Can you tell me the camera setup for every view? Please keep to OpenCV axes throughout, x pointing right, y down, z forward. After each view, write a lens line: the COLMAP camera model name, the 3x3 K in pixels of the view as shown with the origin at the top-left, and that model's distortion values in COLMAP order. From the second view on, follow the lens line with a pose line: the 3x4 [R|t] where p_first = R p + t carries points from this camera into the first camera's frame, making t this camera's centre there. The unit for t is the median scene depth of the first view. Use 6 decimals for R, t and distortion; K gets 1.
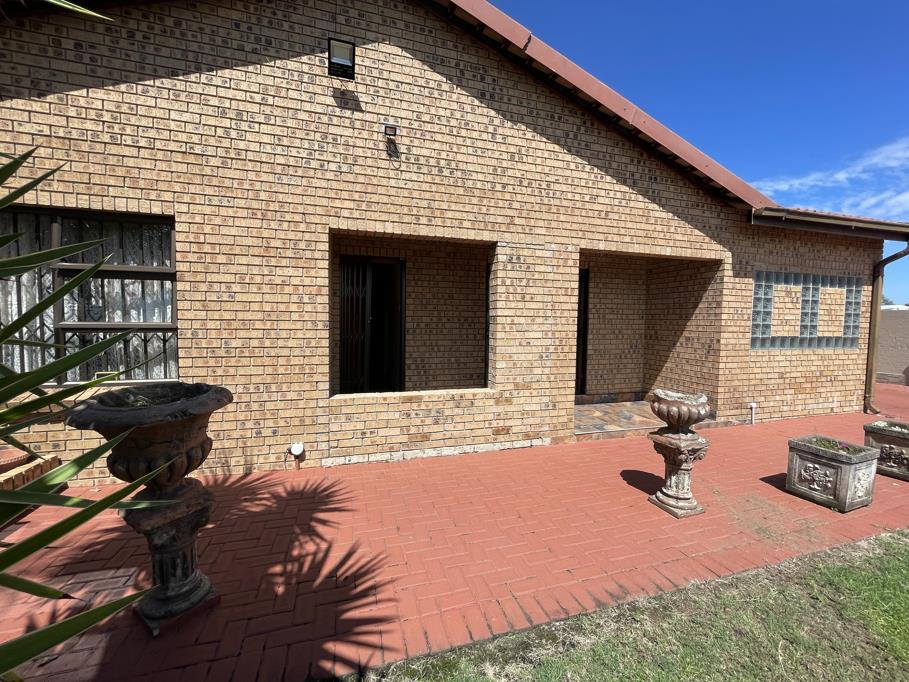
lens RADIAL K [[366.6, 0, 454.1], [0, 366.6, 340.8], [0, 0, 1]] dist [-0.002678, -0.000197]
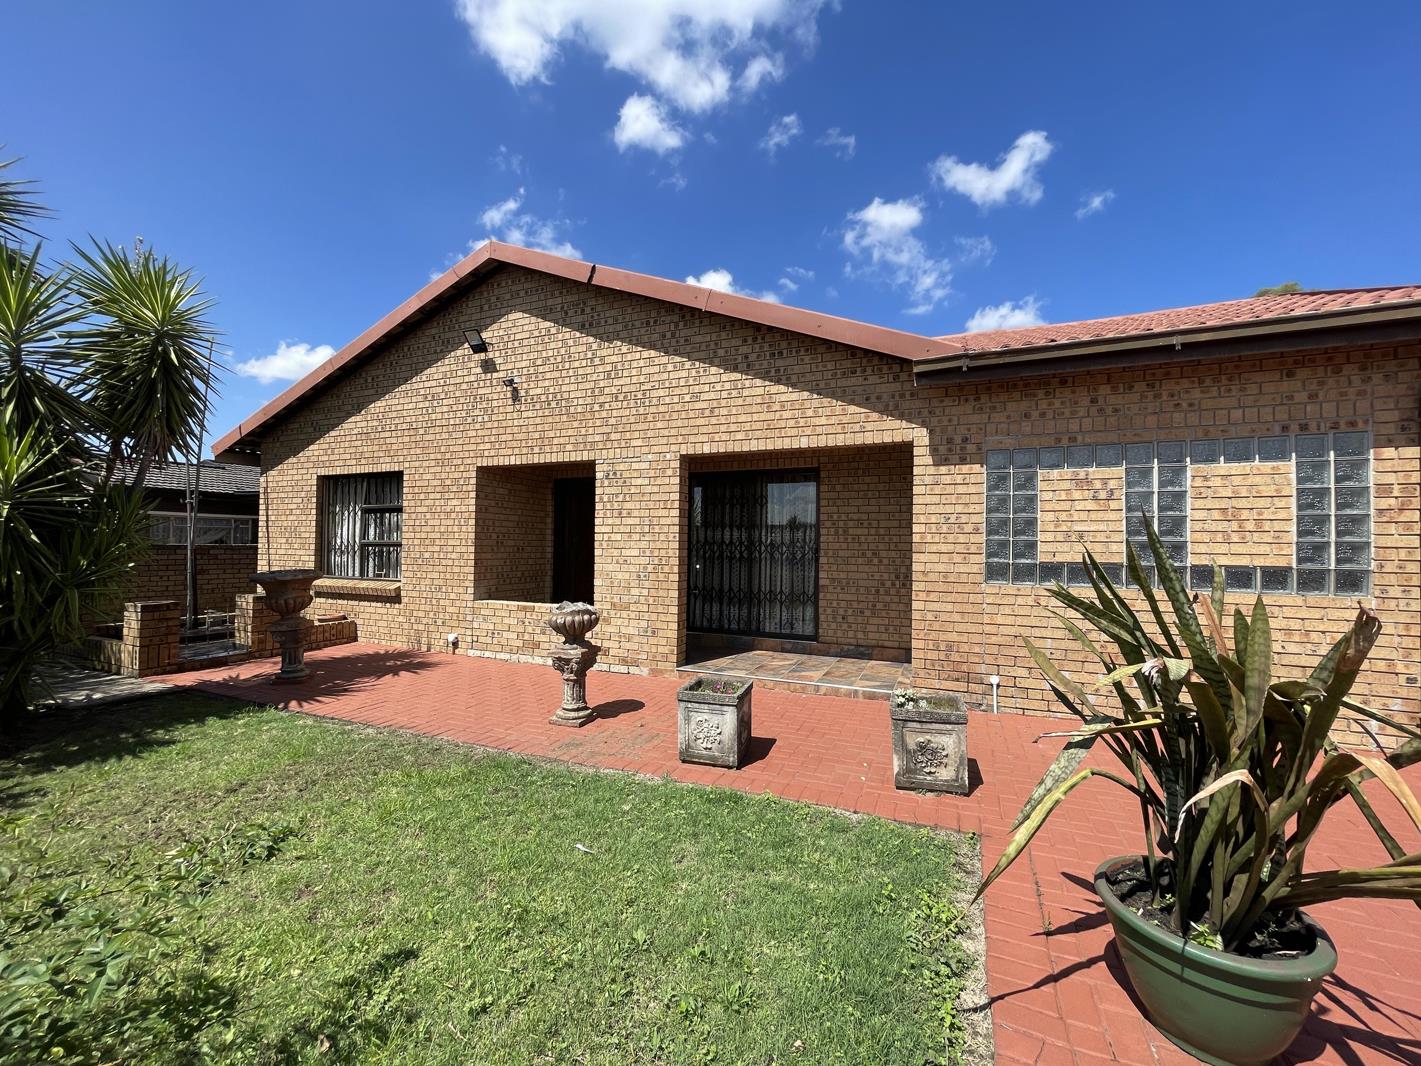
lens RADIAL K [[573.0, 0, 711.0], [0, 573.0, 532.7], [0, 0, 1]] dist [-0.002678, -0.000197]
pose [[0.770086, -0.016223, -0.637733, 1.306181], [-0.033501, 0.997269, -0.065823, 0.023024], [0.637060, 0.072054, 0.767439, 0.002109]]
